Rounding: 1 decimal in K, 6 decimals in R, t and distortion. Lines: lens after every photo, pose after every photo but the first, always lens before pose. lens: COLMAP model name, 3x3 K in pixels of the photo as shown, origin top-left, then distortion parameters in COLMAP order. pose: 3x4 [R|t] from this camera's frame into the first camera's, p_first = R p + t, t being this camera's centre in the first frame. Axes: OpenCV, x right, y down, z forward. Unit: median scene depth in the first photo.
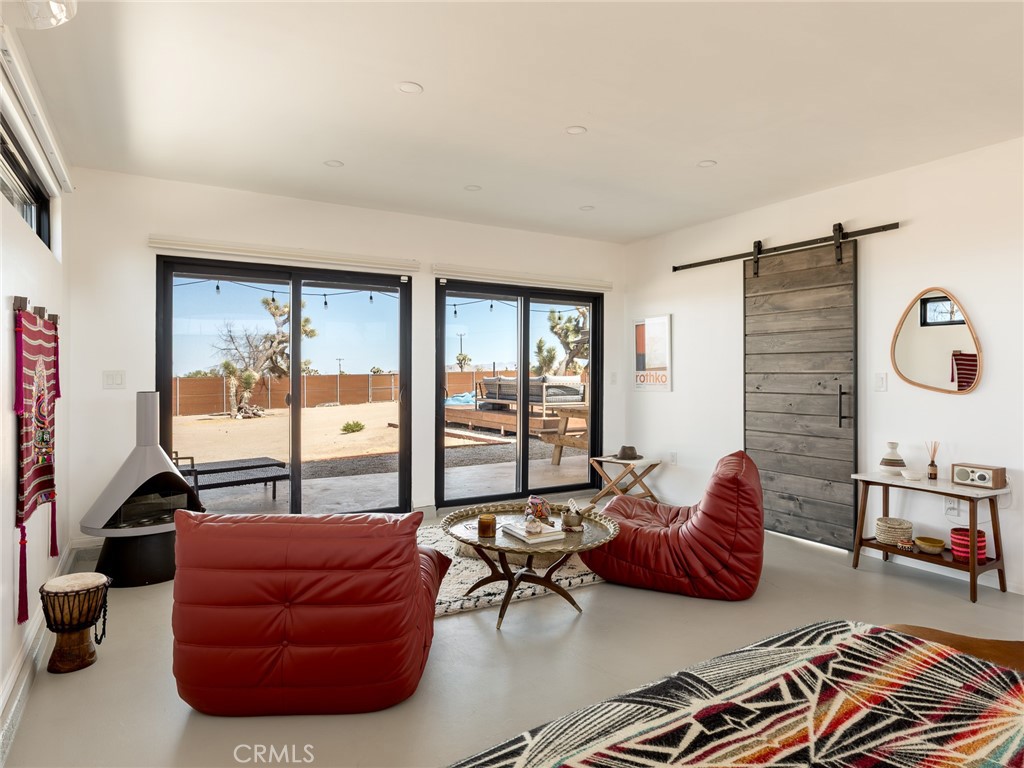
lens RADIAL K [[585.3, 0, 548.2], [0, 585.3, 371.0], [0, 0, 1]] dist [-0.000345, 0.000002]
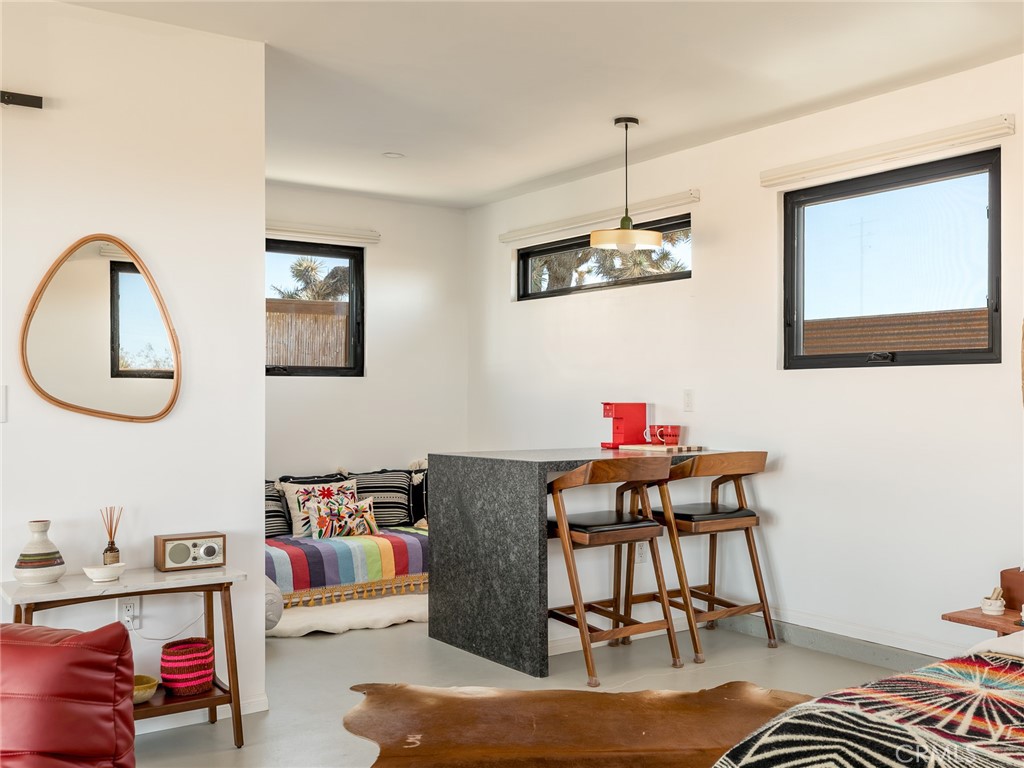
lens RADIAL K [[1053.8, 0, 512.0], [0, 1053.8, 384.0], [0, 0, 1]] dist [0.001066, -0.008669]
pose [[-0.035856, 0.012295, 0.999281, -0.353662], [-0.001072, 0.999923, -0.012341, 0.012863], [-0.999356, -0.001514, -0.035840, 0.617346]]
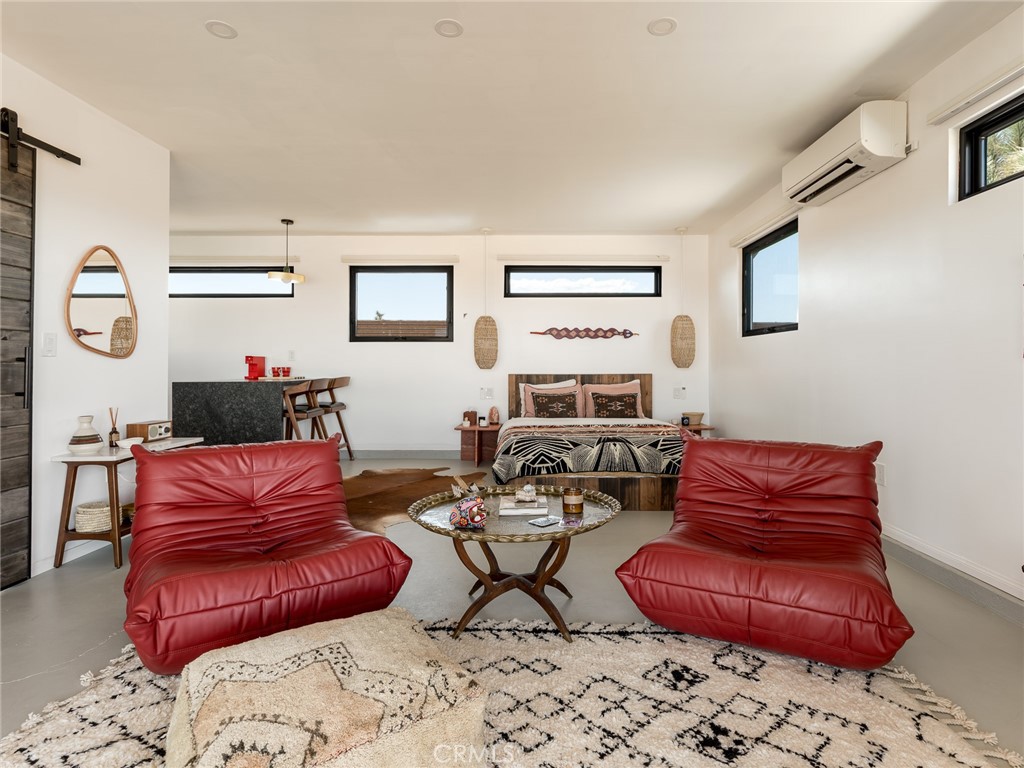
lens RADIAL K [[585.1, 0, 514.2], [0, 585.1, 358.6], [0, 0, 1]] dist [-0.000522, -0.000342]
pose [[-0.821521, 0.006885, 0.570137, -0.408658], [-0.001846, 0.999890, -0.014734, 0.049989], [-0.570176, -0.013157, -0.821417, 1.342482]]
